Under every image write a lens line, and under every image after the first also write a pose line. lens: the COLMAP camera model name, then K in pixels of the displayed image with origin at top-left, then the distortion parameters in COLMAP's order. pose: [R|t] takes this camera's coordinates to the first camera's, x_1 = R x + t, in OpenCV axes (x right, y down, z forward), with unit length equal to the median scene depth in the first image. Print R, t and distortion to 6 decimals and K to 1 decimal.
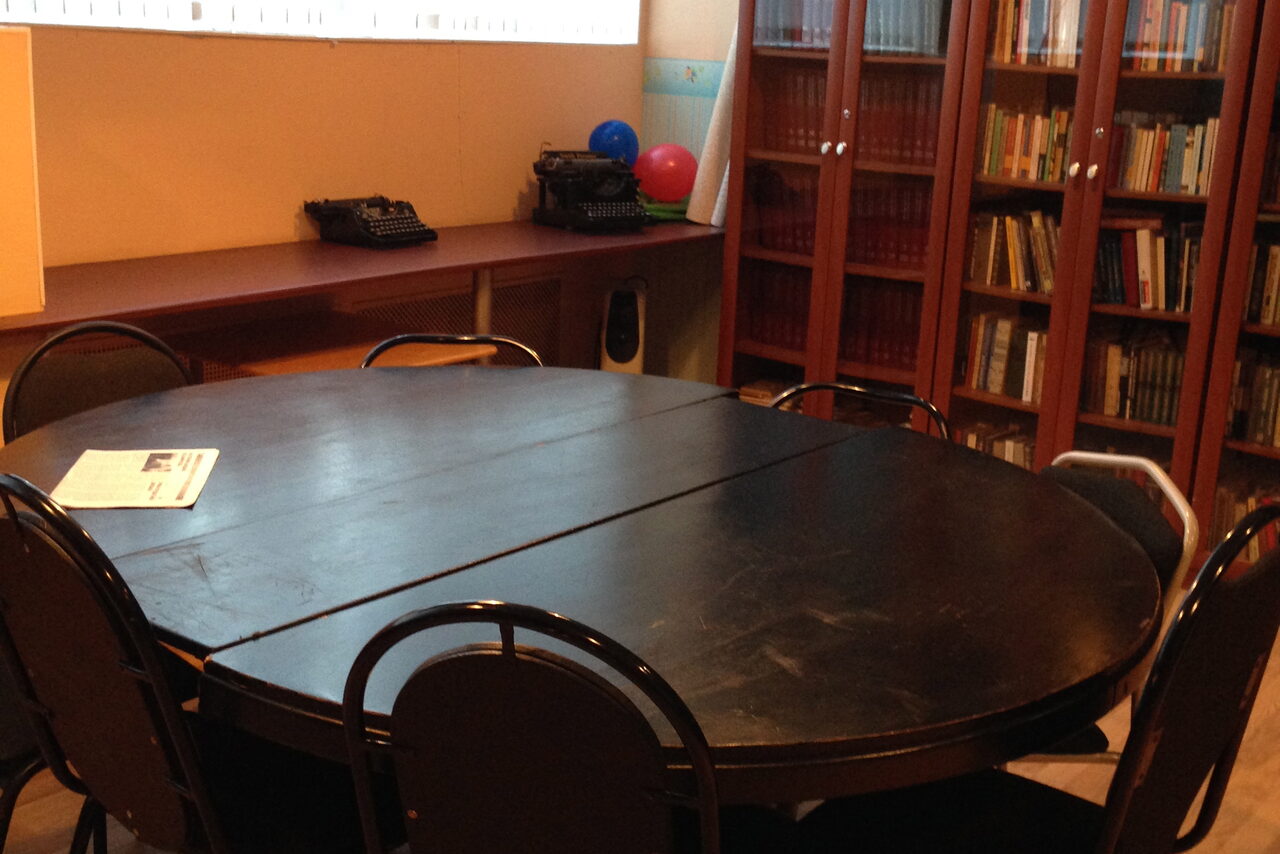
lens RADIAL K [[1541.0, 0, 640.0], [0, 1541.0, 427.0], [0, 0, 1]] dist [0.104192, 0.020202]
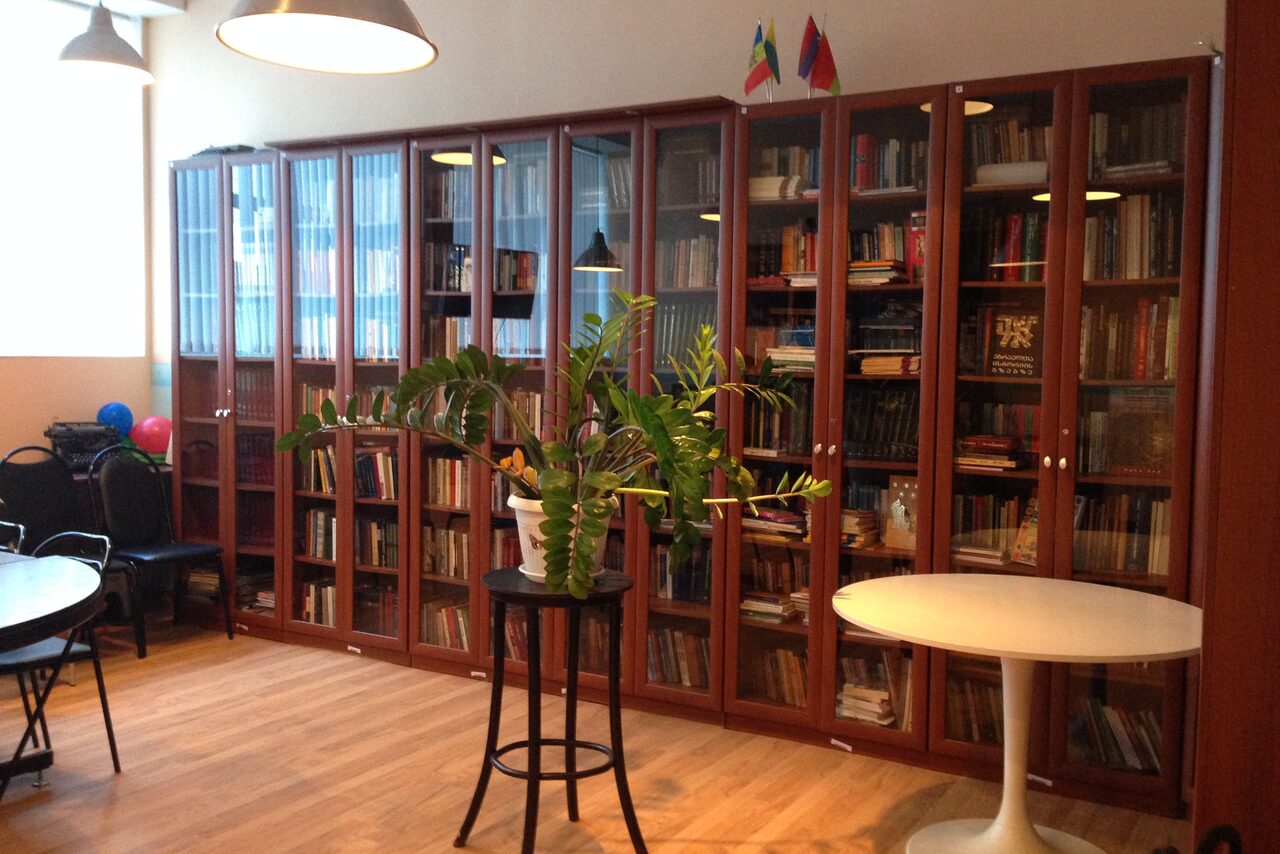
lens RADIAL K [[1217.9, 0, 640.0], [0, 1217.9, 427.0], [0, 0, 1]] dist [0.060394, 0.000880]
pose [[0.992082, -0.036462, 0.120185, 0.415934], [0.058616, 0.980741, -0.186309, 0.102948], [-0.111078, 0.191879, 0.975112, -0.312164]]
